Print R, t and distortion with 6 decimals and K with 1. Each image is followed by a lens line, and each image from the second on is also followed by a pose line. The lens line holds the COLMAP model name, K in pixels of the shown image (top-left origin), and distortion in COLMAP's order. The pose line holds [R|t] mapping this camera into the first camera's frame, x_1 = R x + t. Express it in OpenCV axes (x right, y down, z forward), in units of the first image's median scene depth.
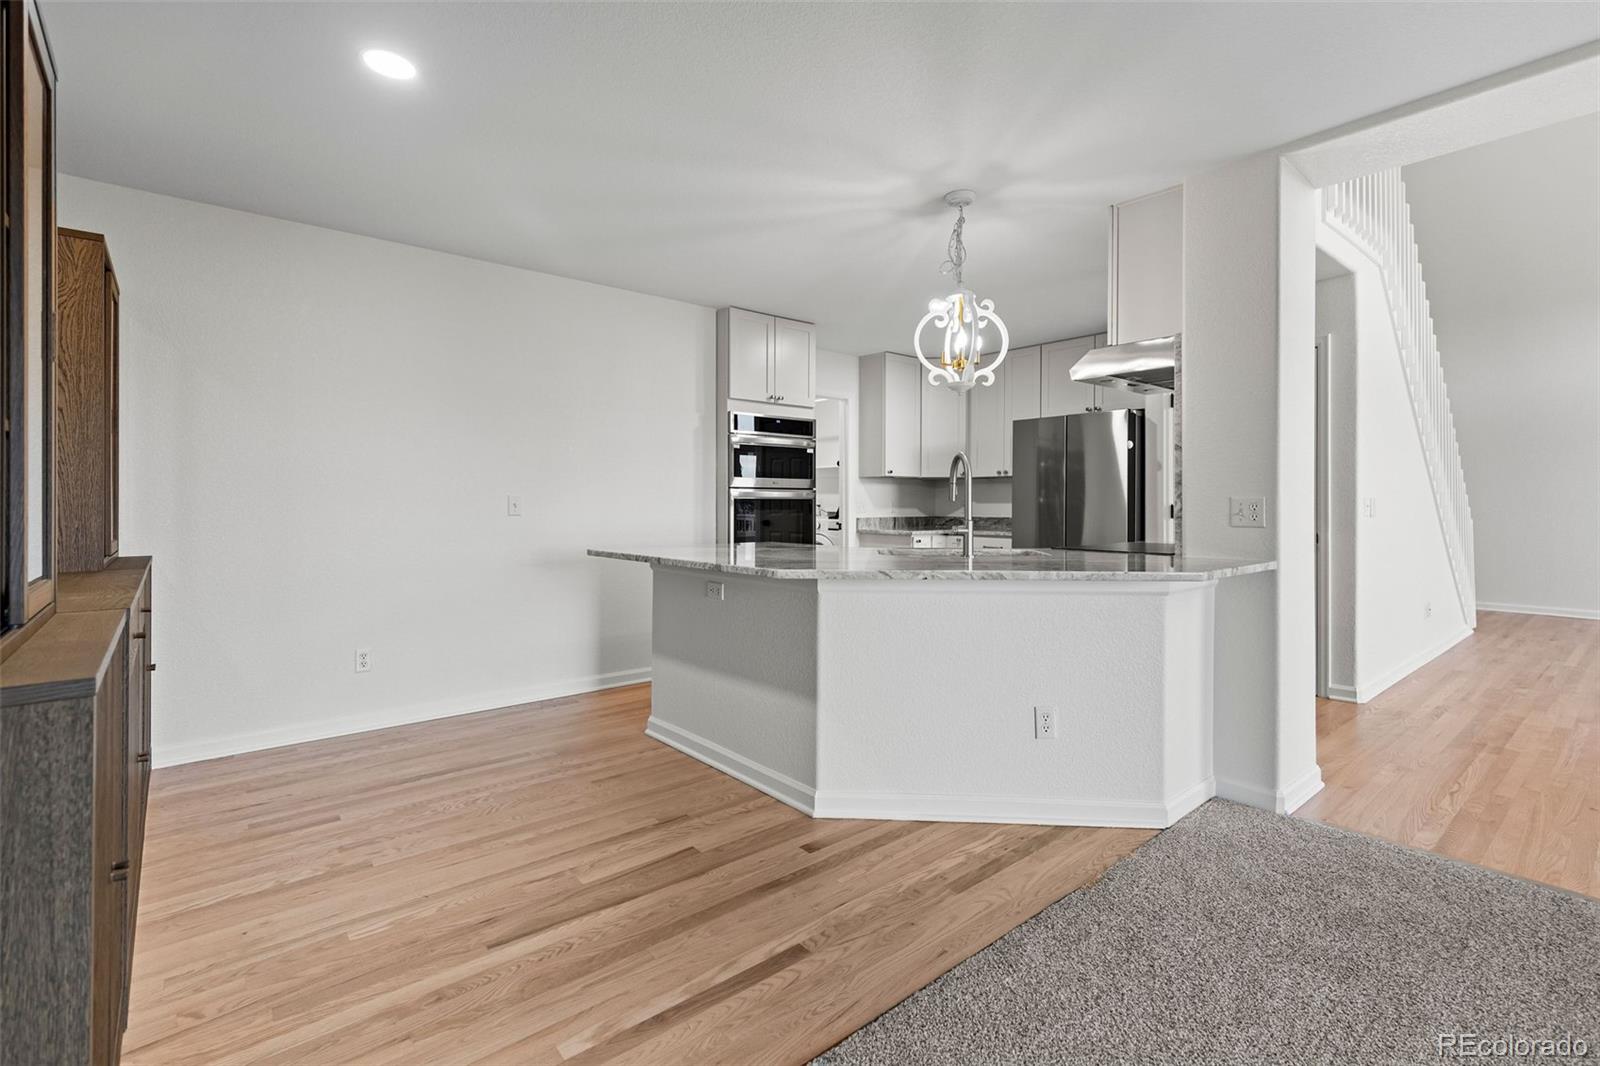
lens RADIAL K [[736.1, 0, 798.6], [0, 736.1, 510.6], [0, 0, 1]] dist [0.002241, -0.000005]
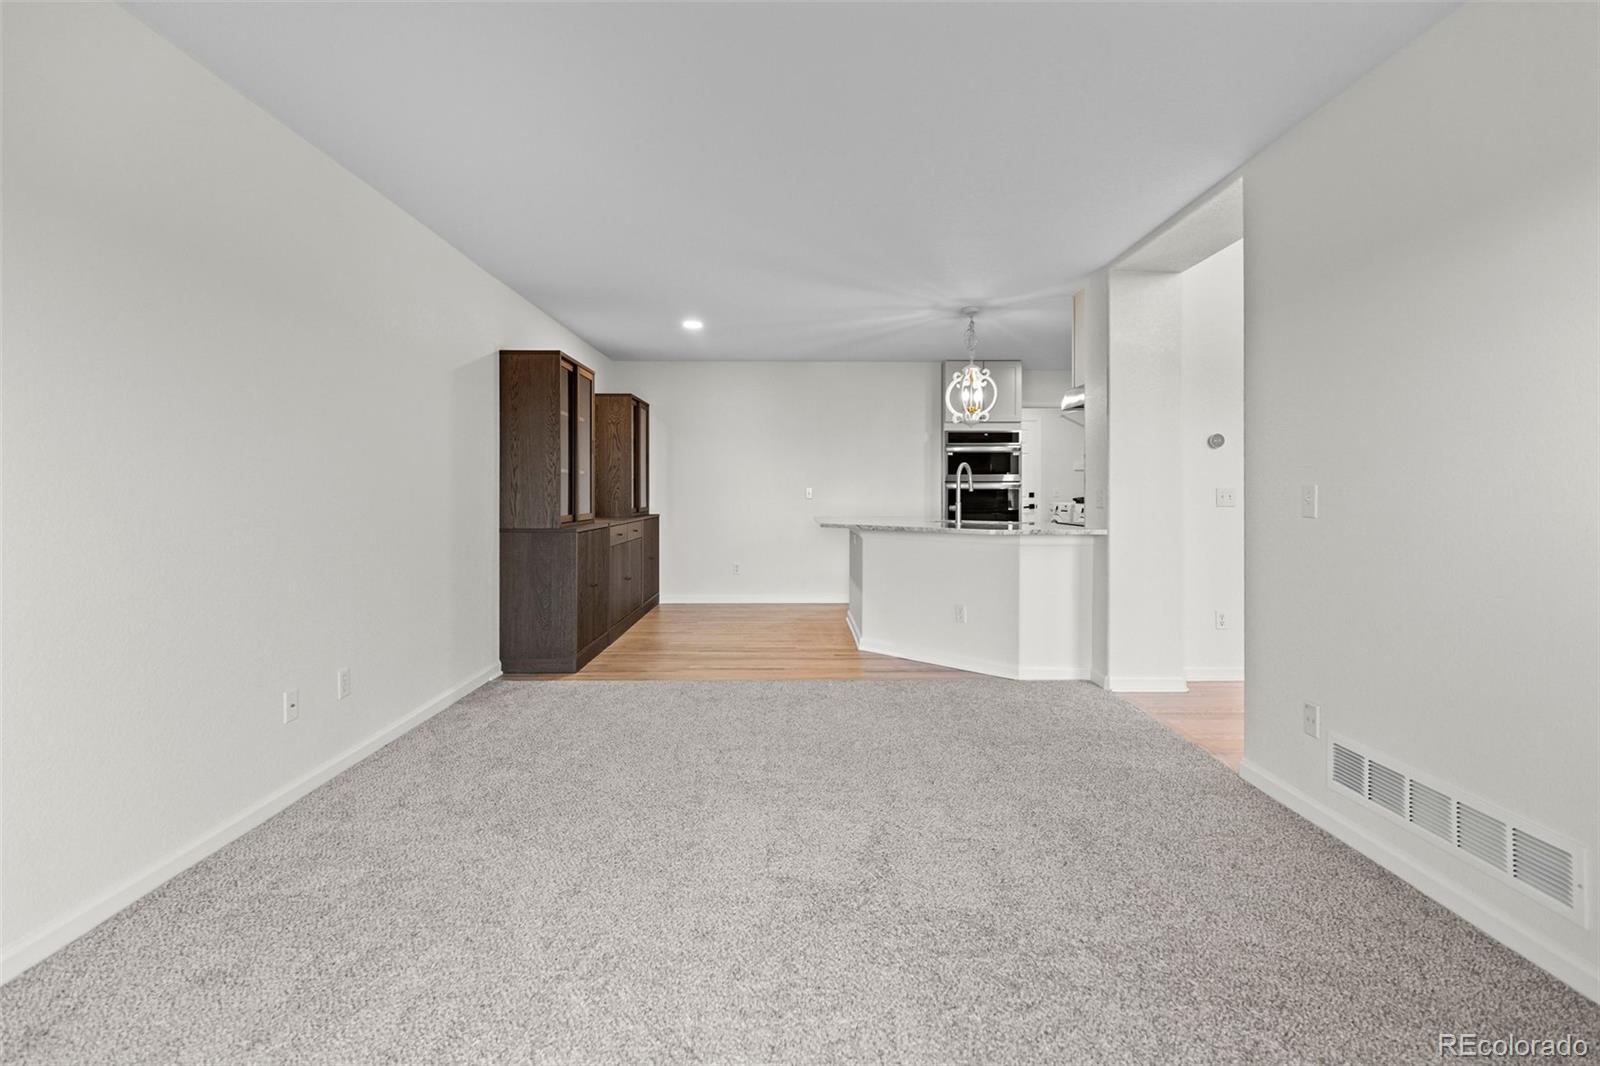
lens RADIAL K [[736.1, 0, 798.6], [0, 736.1, 510.6], [0, 0, 1]] dist [0.002241, -0.000005]
pose [[0.769760, 0.014882, -0.638160, 0.991992], [-0.003493, 0.999811, 0.019103, 0.001576], [0.638324, -0.012476, 0.769667, -0.546094]]
